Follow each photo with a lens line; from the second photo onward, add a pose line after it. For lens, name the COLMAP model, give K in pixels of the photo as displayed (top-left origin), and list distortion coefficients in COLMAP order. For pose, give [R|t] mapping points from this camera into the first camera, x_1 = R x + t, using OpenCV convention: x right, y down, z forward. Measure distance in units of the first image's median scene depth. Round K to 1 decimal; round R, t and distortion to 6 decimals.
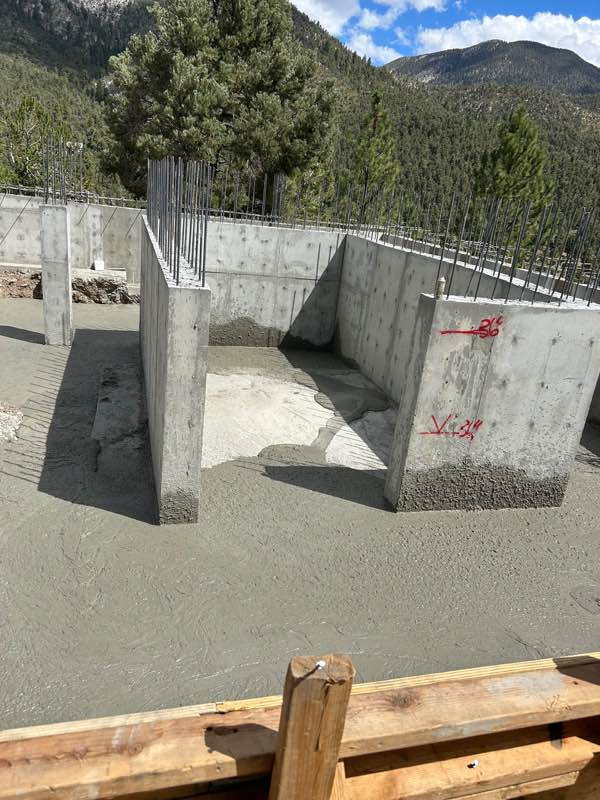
lens RADIAL K [[624.7, 0, 299.1], [0, 624.7, 397.0], [0, 0, 1]] dist [0.002890, -0.013773]
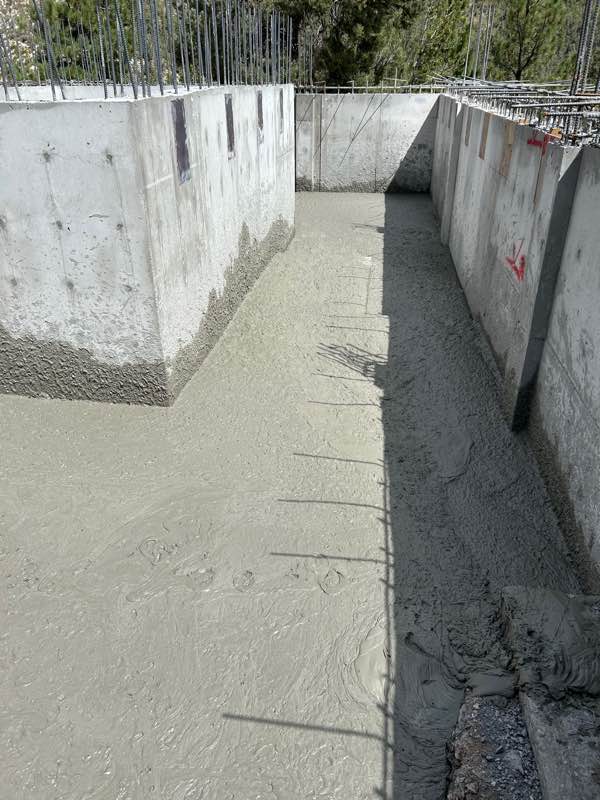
lens RADIAL K [[624.7, 0, 299.6], [0, 624.7, 404.4], [0, 0, 1]] dist [0.002890, -0.013773]
pose [[0.908124, 0.091150, -0.408659, 0.940889], [-0.036142, 0.989438, 0.140376, 0.071680], [0.417139, -0.112709, 0.901827, 0.455812]]
